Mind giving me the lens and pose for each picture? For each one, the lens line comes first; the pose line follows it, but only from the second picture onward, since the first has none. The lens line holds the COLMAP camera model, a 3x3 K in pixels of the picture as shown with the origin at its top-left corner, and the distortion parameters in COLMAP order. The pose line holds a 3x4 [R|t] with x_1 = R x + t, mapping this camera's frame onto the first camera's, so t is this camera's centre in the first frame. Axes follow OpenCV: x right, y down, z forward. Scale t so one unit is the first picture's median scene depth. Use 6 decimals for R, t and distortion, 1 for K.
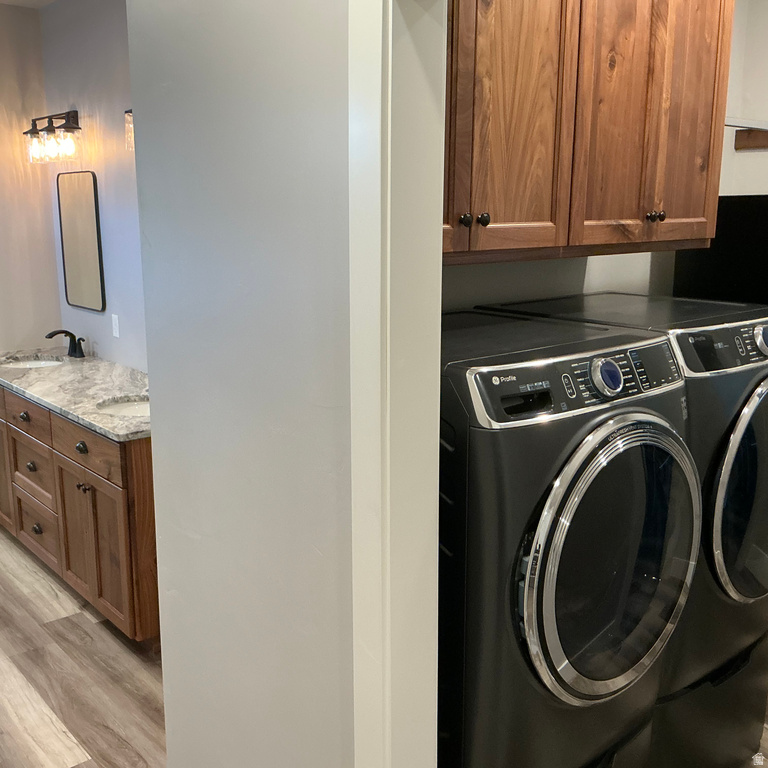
lens RADIAL K [[883.1, 0, 384.0], [0, 883.1, 384.0], [0, 0, 1]] dist [0.027181, -0.009107]
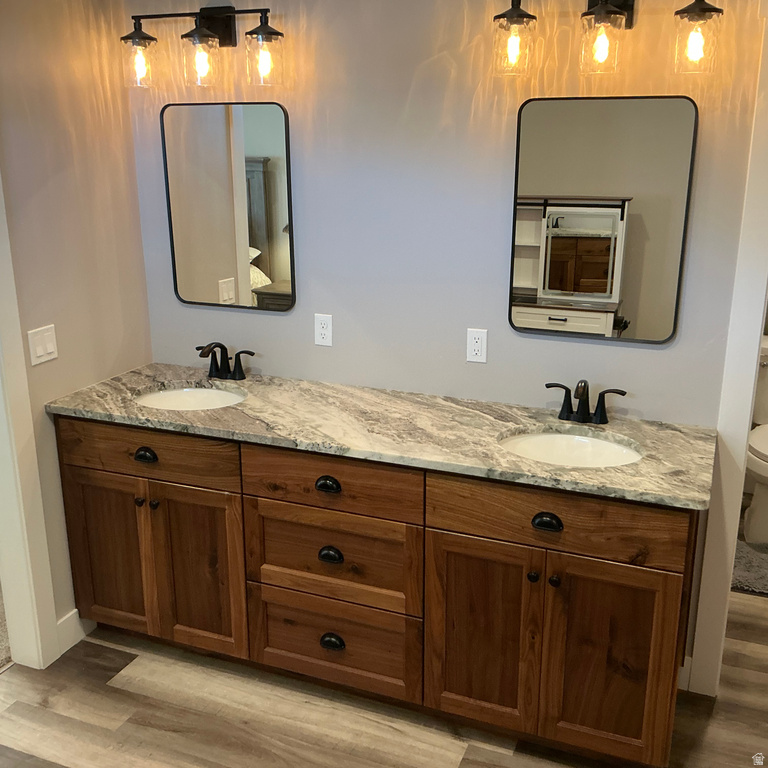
lens RADIAL K [[883.1, 0, 384.0], [0, 883.1, 384.0], [0, 0, 1]] dist [0.027181, -0.009107]
pose [[0.880858, -0.130097, 0.455153, -0.583864], [0.092154, 0.990226, 0.104691, -0.091890], [-0.464324, -0.050273, 0.884237, 0.358097]]
